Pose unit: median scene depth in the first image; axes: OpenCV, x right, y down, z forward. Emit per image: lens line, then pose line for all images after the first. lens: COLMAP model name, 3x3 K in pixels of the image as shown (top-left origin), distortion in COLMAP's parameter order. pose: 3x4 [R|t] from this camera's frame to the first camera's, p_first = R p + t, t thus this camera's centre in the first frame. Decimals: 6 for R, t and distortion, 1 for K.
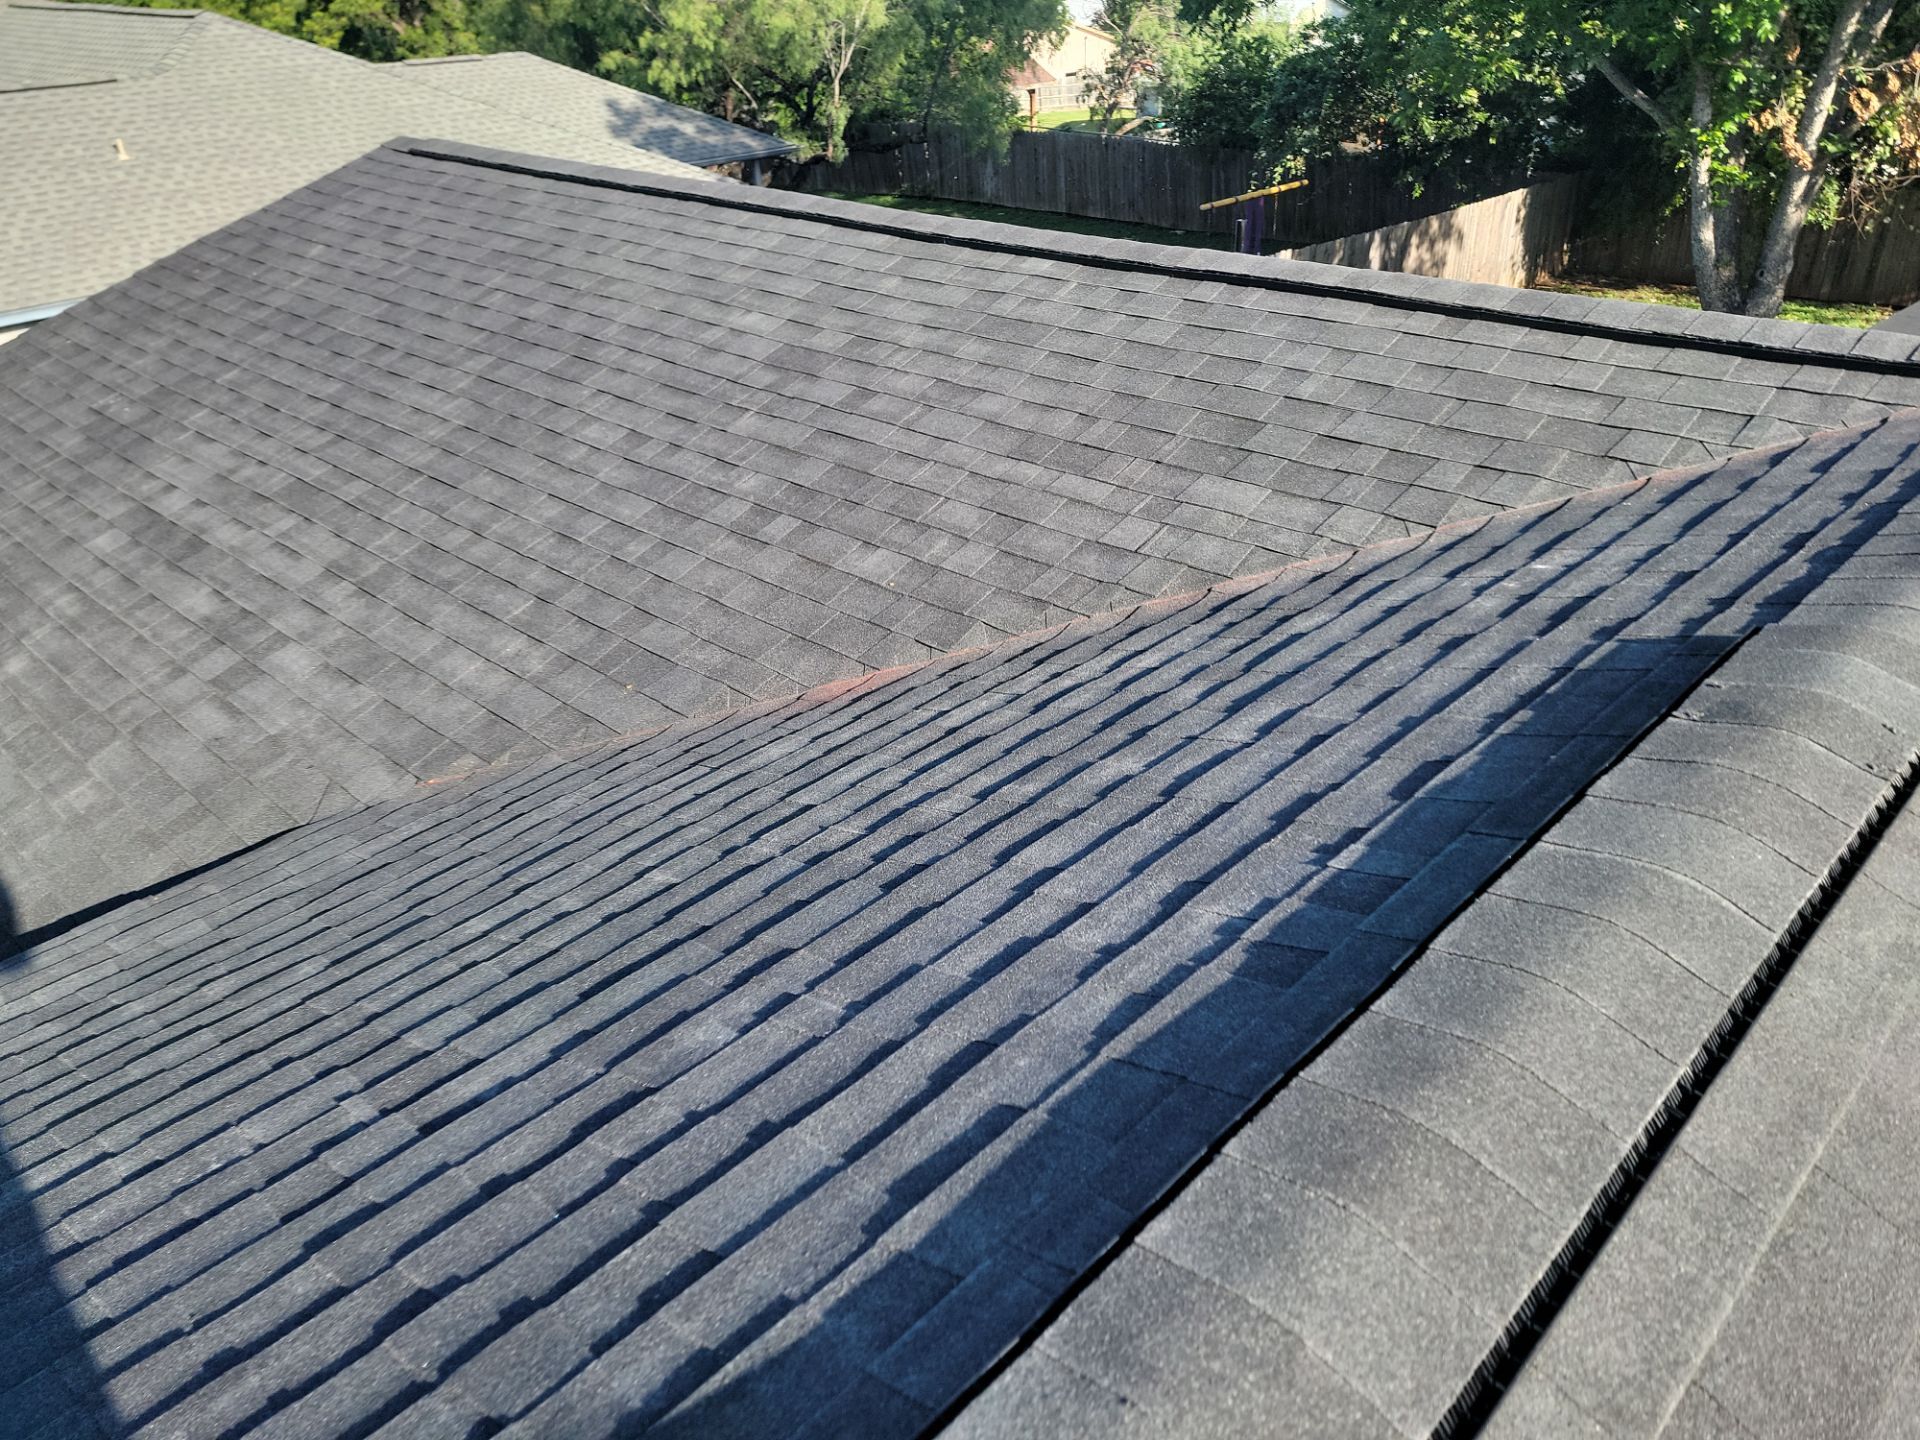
lens RADIAL K [[1386.2, 0, 960.3], [0, 1386.2, 678.6], [0, 0, 1]] dist [0.066125, -0.003532]
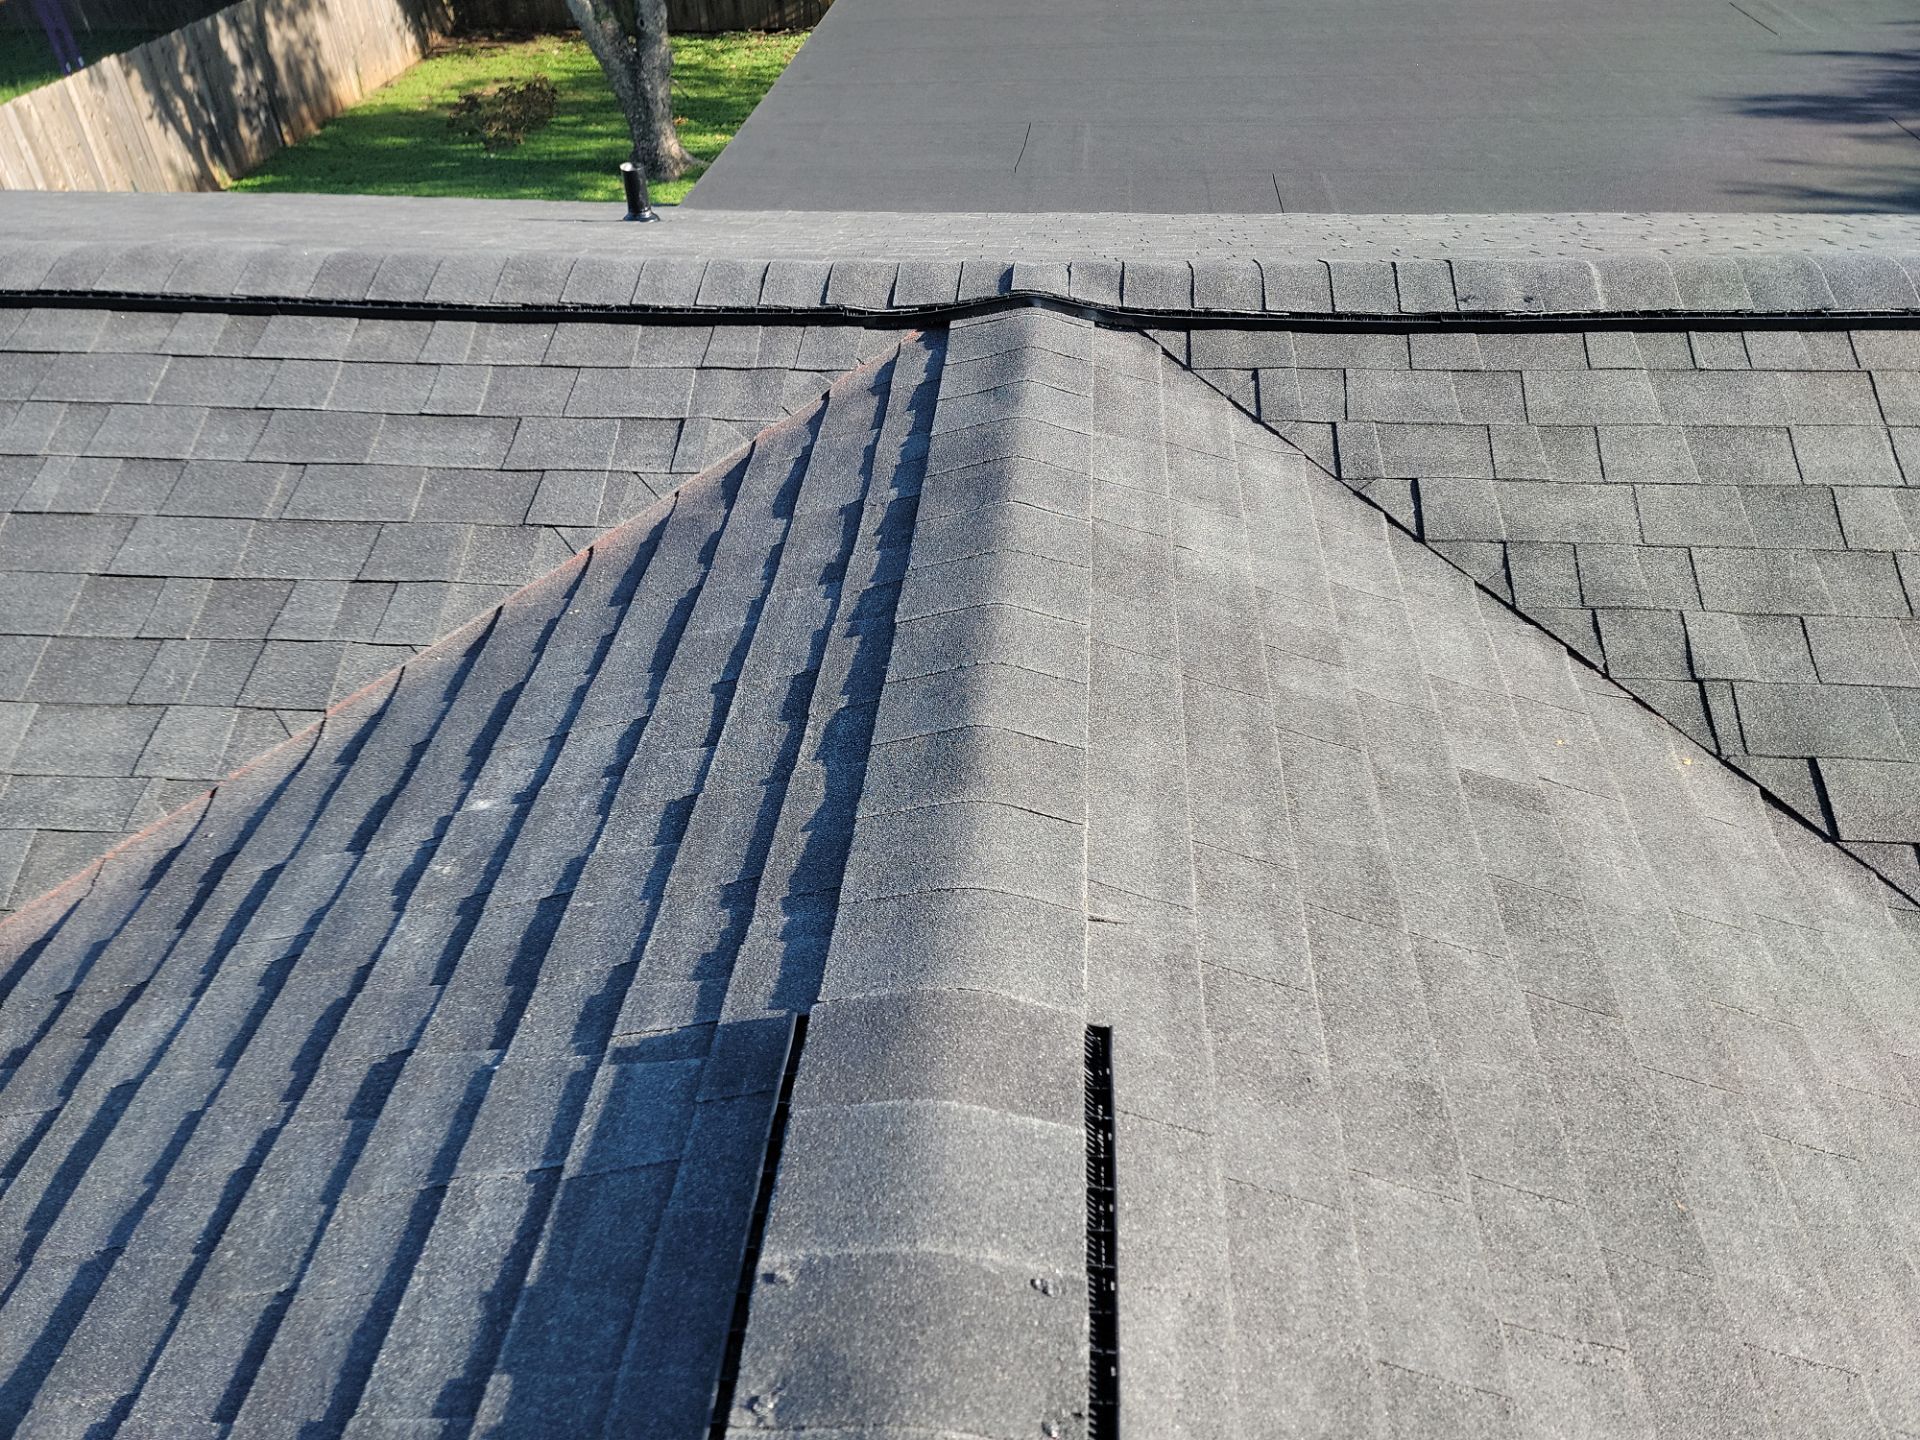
lens RADIAL K [[1409.6, 0, 960.0], [0, 1409.6, 720.0], [0, 0, 1]] dist [0.076550, -0.059721]
pose [[0.765731, -0.392451, 0.509548, 0.238293], [0.300446, 0.918766, 0.256129, -0.192080], [-0.568673, -0.043034, 0.821437, 0.313210]]
